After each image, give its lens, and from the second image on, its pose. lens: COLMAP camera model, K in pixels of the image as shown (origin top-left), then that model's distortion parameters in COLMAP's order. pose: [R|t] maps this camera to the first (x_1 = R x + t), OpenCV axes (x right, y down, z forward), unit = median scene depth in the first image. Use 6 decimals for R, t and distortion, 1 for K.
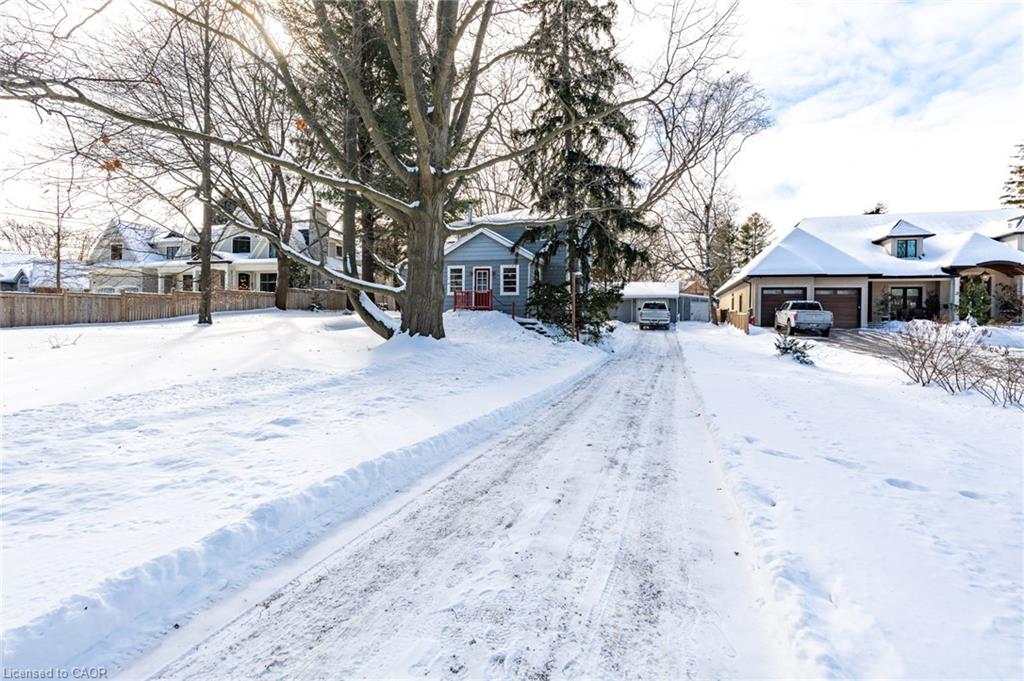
lens RADIAL K [[429.7, 0, 512.0], [0, 429.7, 340.5], [0, 0, 1]] dist [-0.002477, -0.000100]
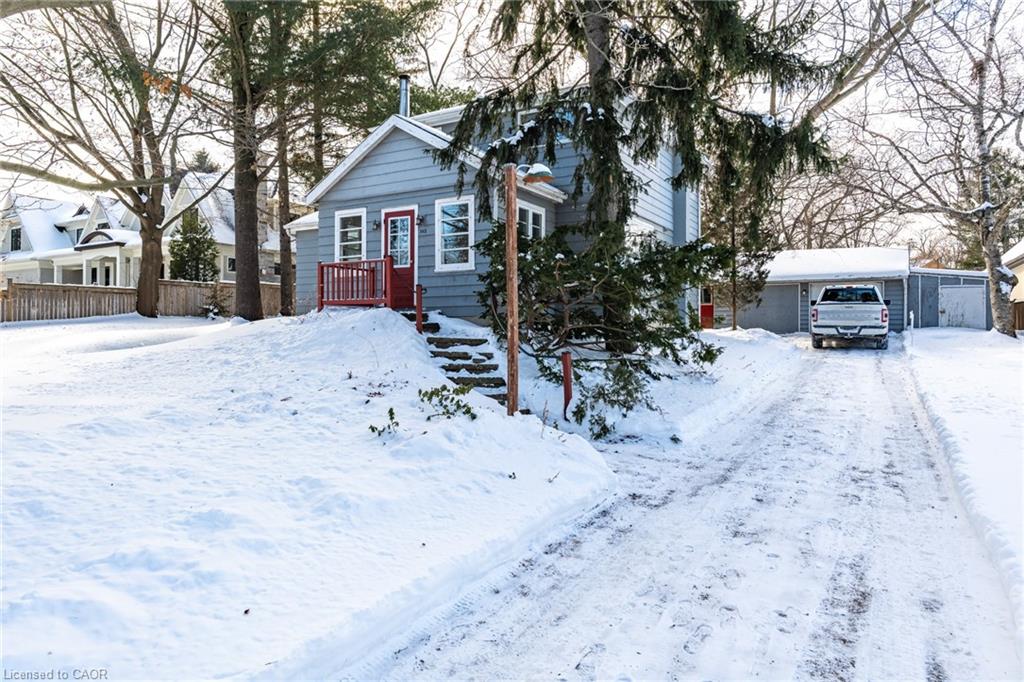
lens RADIAL K [[589.9, 0, 512.0], [0, 589.9, 341.0], [0, 0, 1]] dist [0.000461, 0.000113]
pose [[0.977635, -0.007139, -0.210187, 0.130320], [0.001501, 0.999635, -0.026971, -0.018472], [0.210303, 0.026053, 0.977289, 0.364413]]
